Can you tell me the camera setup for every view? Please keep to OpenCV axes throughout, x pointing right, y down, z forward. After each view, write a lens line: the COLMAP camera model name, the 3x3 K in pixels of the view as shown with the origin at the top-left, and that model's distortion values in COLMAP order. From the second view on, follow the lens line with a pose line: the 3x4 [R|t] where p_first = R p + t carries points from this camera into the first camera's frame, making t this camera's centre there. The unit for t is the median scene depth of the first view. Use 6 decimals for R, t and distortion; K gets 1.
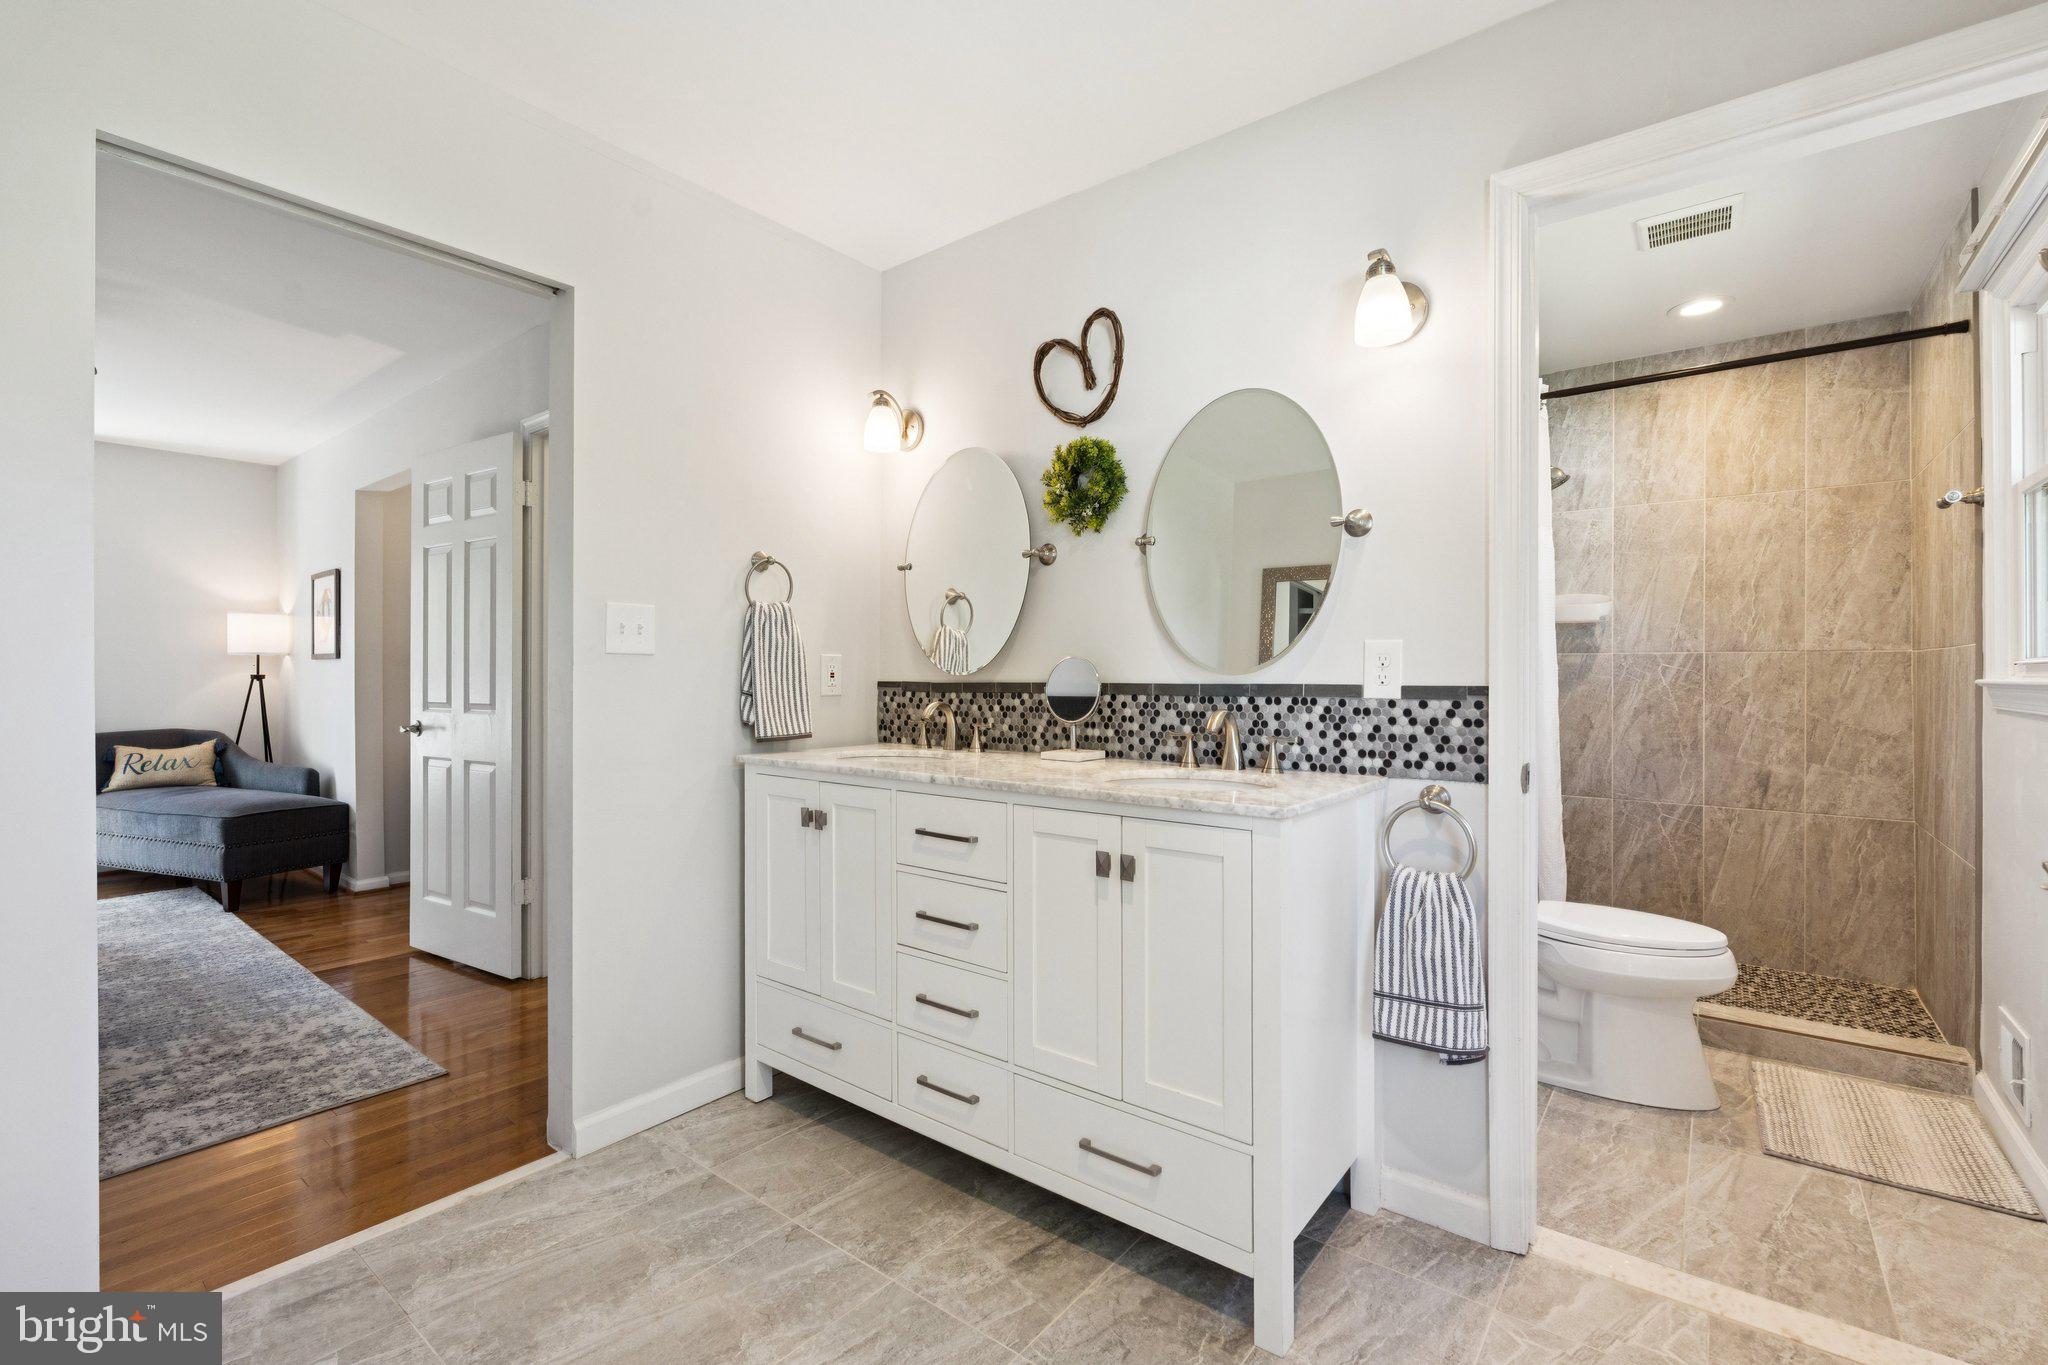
lens RADIAL K [[906.3, 0, 1039.3], [0, 906.3, 670.2], [0, 0, 1]] dist [0.001115, 0.001311]
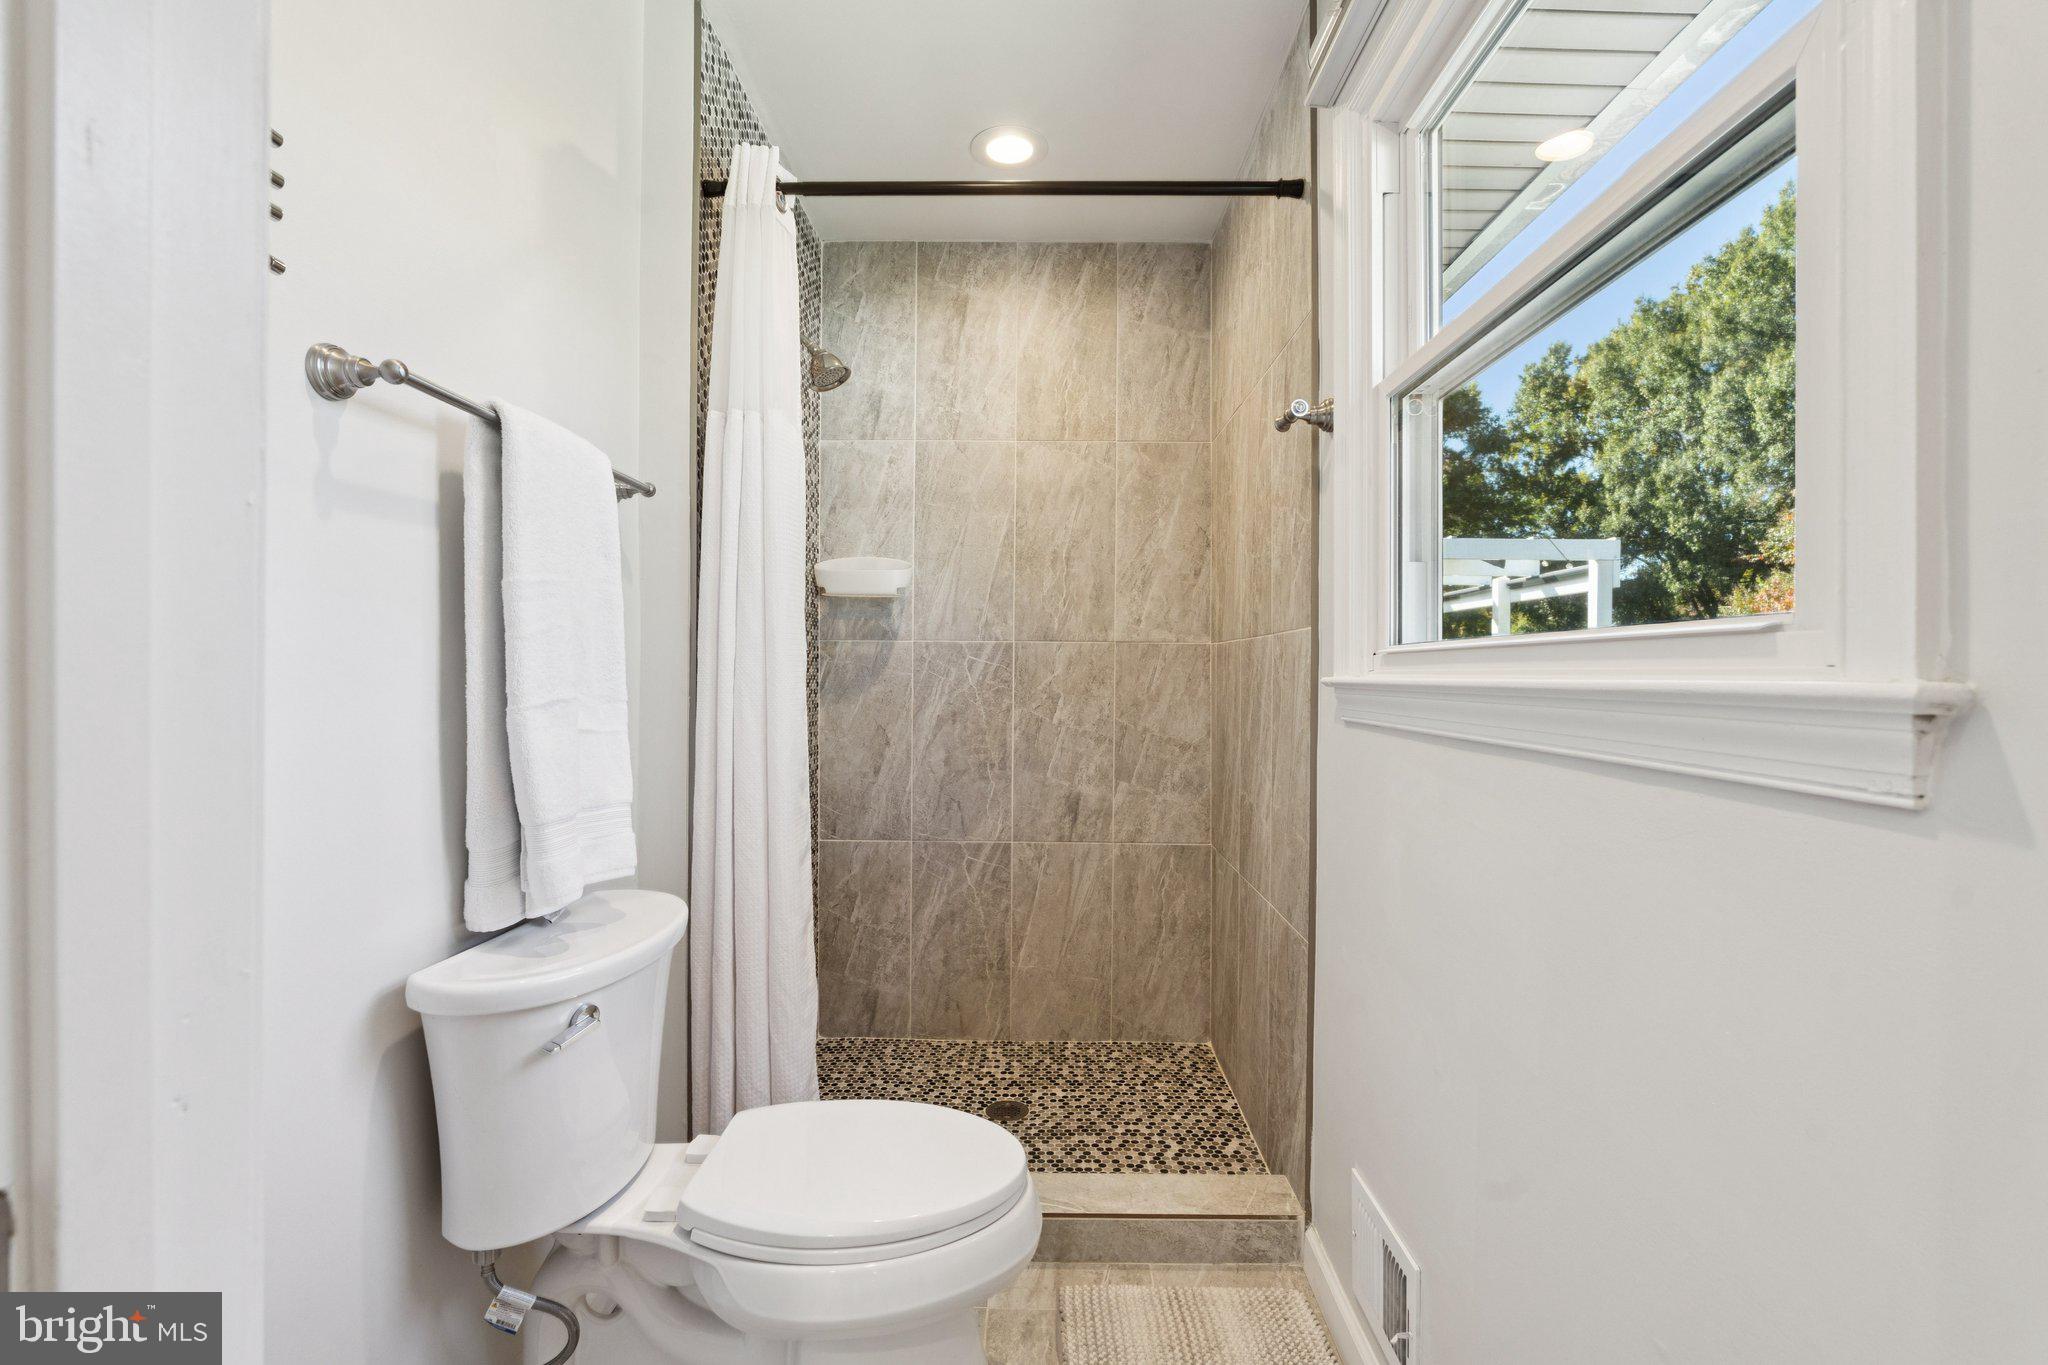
lens RADIAL K [[906.3, 0, 1033.0], [0, 906.3, 672.7], [0, 0, 1]] dist [0.001115, 0.001311]
pose [[0.804441, 0.003262, 0.594023, 0.309065], [-0.006966, 0.999968, 0.003942, 0.003641], [-0.593991, -0.007309, 0.804438, 0.397334]]
